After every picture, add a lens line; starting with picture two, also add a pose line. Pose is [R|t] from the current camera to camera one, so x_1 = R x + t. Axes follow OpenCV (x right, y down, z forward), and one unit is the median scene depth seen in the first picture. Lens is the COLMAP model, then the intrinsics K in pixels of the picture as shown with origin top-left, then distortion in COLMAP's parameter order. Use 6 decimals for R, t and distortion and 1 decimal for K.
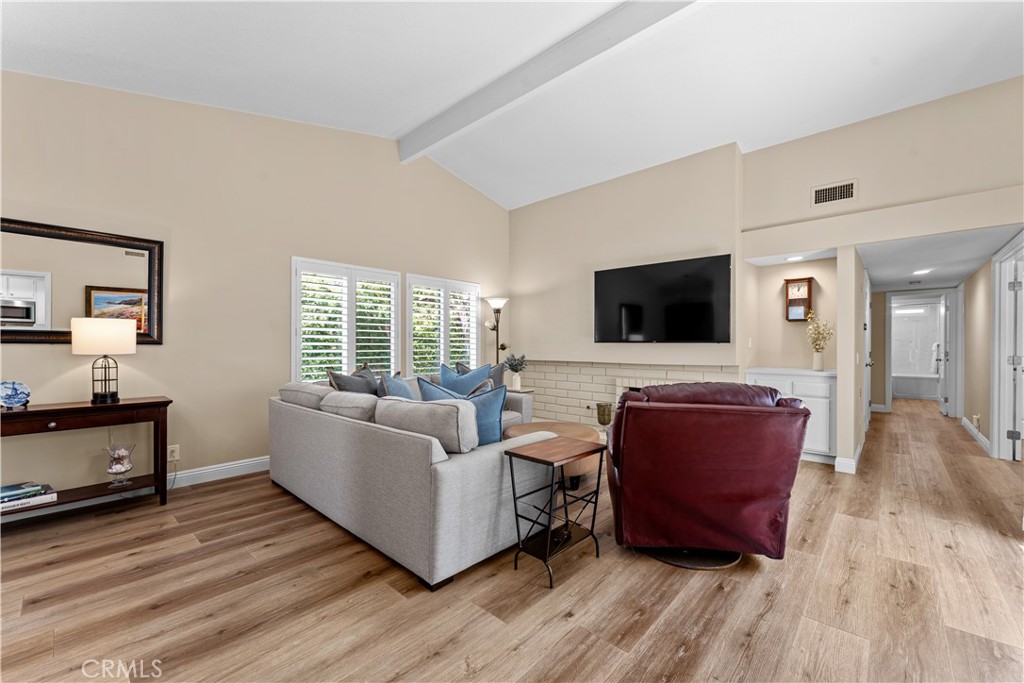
lens RADIAL K [[412.3, 0, 511.3], [0, 412.3, 345.3], [0, 0, 1]] dist [0.001271, -0.001178]
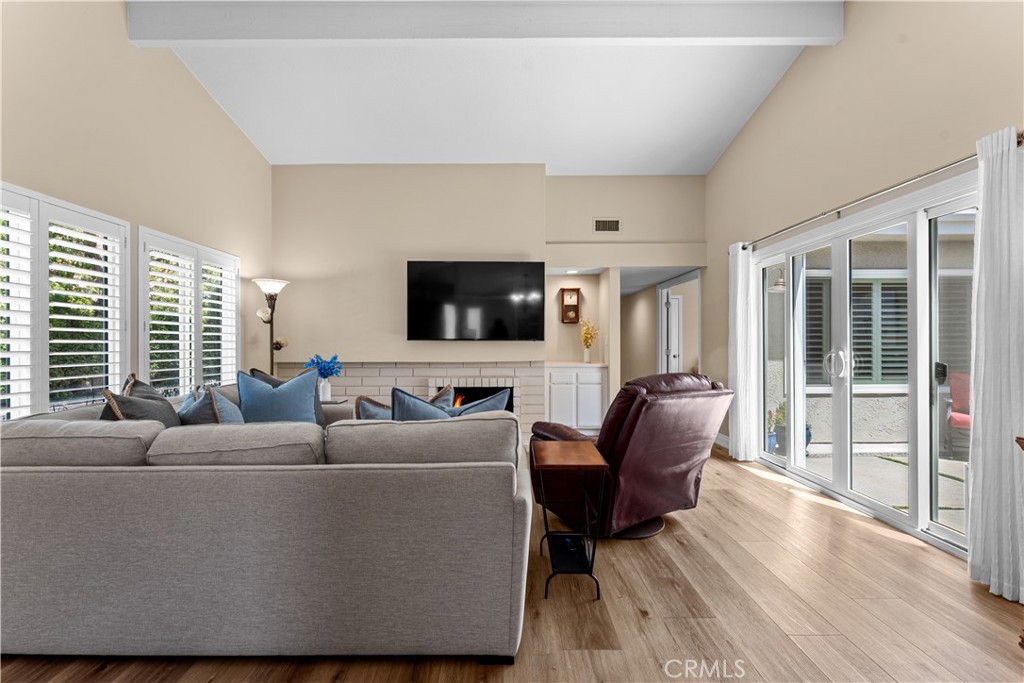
lens RADIAL K [[435.8, 0, 508.3], [0, 435.8, 341.3], [0, 0, 1]] dist [0.000093, -0.000139]
pose [[0.737859, 0.001510, 0.674953, -0.494310], [0.002521, 0.999984, -0.004993, 0.001720], [-0.674950, 0.005386, 0.737844, 0.269931]]
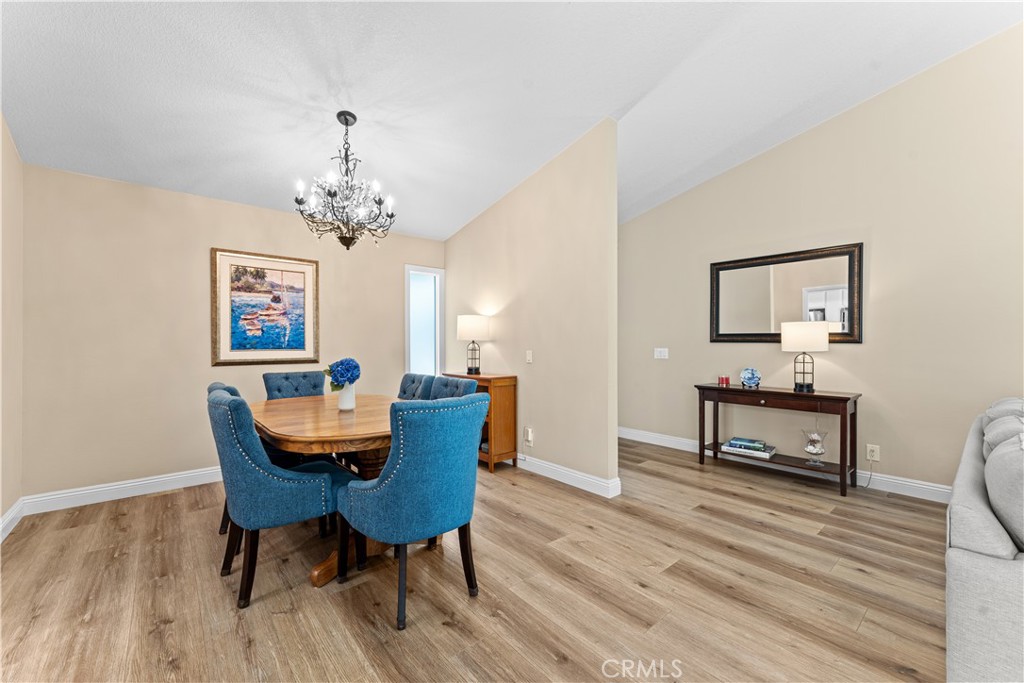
lens RADIAL K [[412.3, 0, 513.7], [0, 412.3, 342.8], [0, 0, 1]] dist [0.001271, -0.001178]
pose [[-0.120464, -0.003803, -0.992710, 0.311062], [-0.001547, 0.999992, -0.003643, 0.002366], [0.992717, 0.001097, -0.120468, 0.304625]]
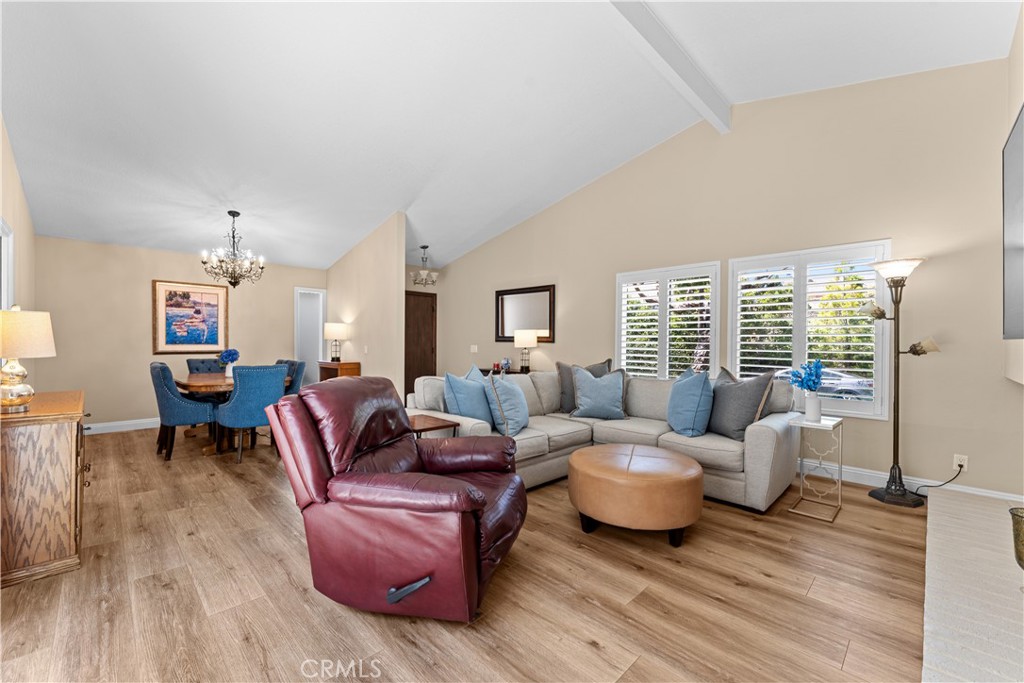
lens RADIAL K [[412.3, 0, 511.6], [0, 412.3, 344.5], [0, 0, 1]] dist [0.001271, -0.001178]
pose [[-0.039729, 0.004178, -0.999202, 1.060010], [-0.008209, 0.999956, 0.004507, -0.001051], [0.999177, 0.008382, -0.039693, 1.015956]]
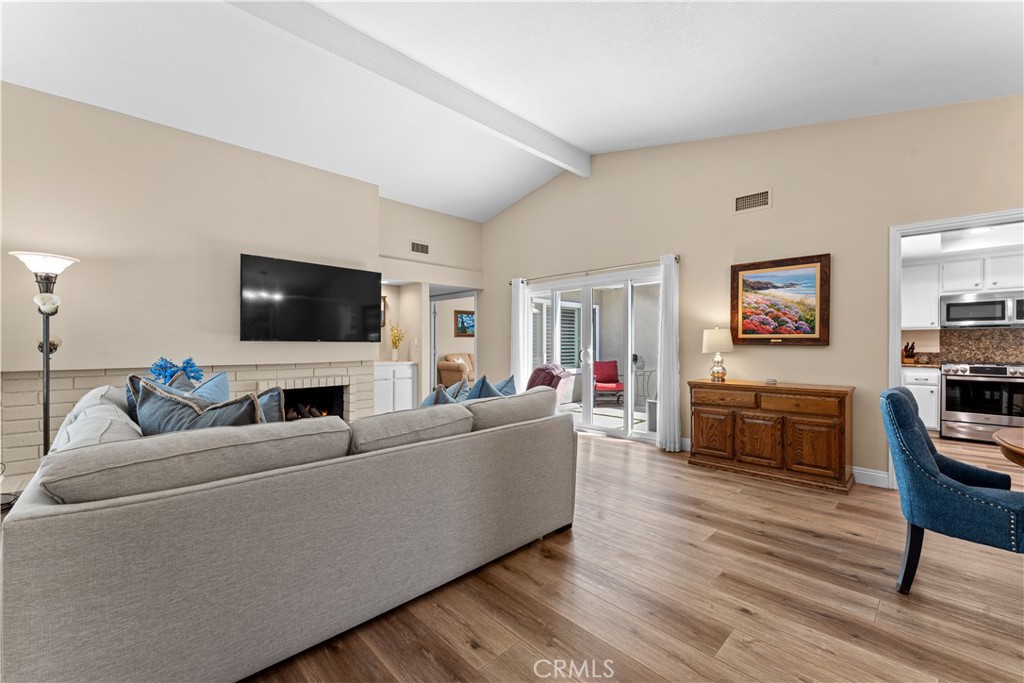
lens RADIAL K [[412.3, 0, 506.3], [0, 412.3, 344.2], [0, 0, 1]] dist [0.001271, -0.001178]
pose [[0.070747, 0.001171, 0.997494, -1.029354], [0.000654, 0.999999, -0.001221, 0.002821], [-0.997494, 0.000739, 0.070746, 0.746873]]
